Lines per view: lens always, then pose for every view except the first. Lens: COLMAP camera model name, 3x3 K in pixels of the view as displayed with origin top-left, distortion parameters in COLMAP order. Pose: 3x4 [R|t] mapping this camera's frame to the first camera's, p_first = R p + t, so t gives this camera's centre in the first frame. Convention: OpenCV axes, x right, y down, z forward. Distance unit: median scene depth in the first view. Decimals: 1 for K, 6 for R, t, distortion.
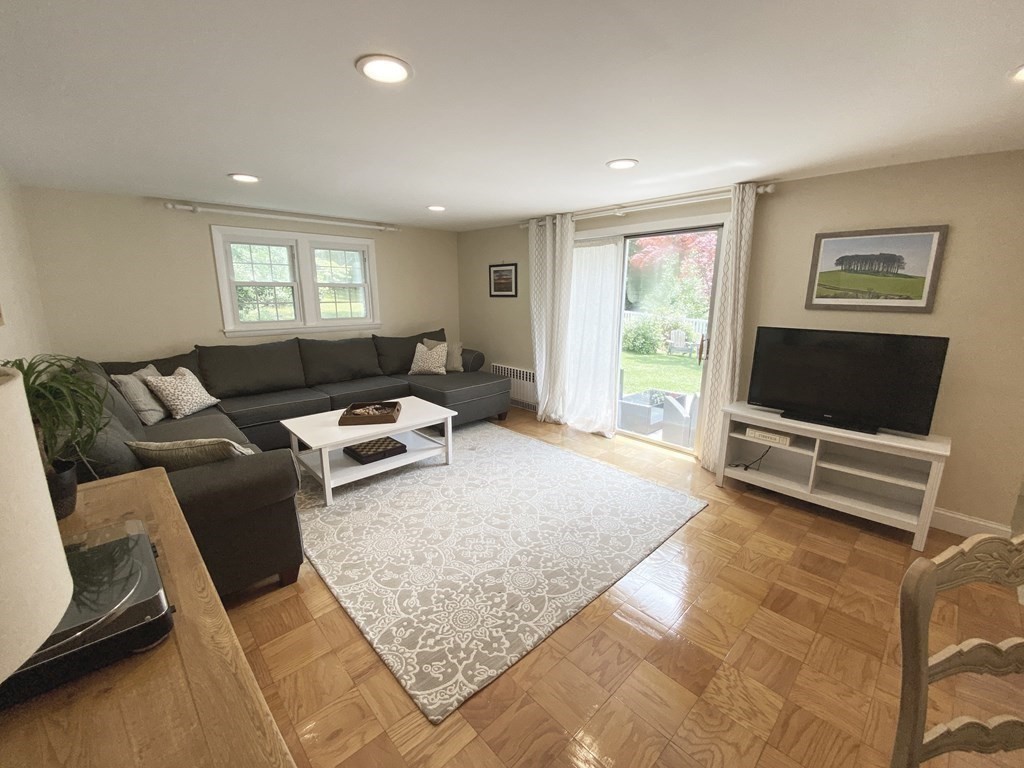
lens RADIAL K [[412.6, 0, 505.7], [0, 412.6, 379.6], [0, 0, 1]] dist [0.030273, -0.022654]
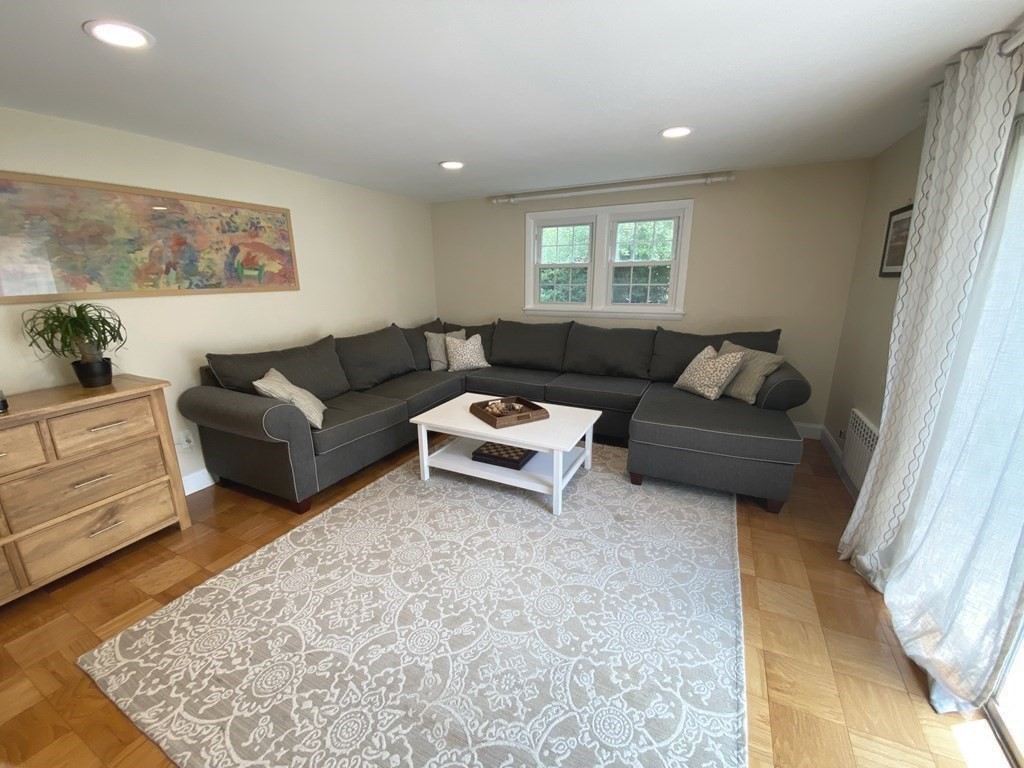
lens RADIAL K [[412.6, 0, 505.7], [0, 412.6, 379.6], [0, 0, 1]] dist [0.030273, -0.022654]
pose [[0.350495, 0.227126, -0.908607, 0.499590], [-0.184769, 0.967851, 0.170660, -0.147497], [0.918157, 0.108067, 0.381193, 0.725284]]
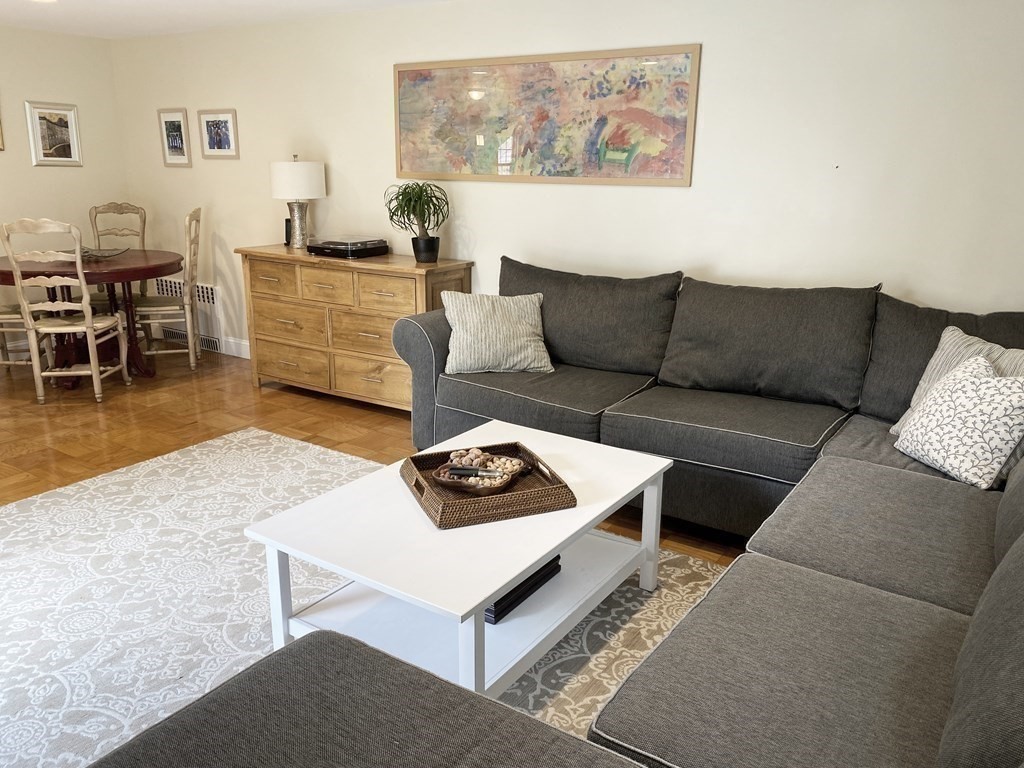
lens RADIAL K [[794.9, 0, 507.6], [0, 794.9, 382.2], [0, 0, 1]] dist [0.071055, -0.104760]
pose [[-0.973313, 0.042992, -0.225420, -0.203368], [-0.065212, 0.889982, 0.451309, -0.355267], [0.220023, 0.453965, -0.863427, 1.745962]]
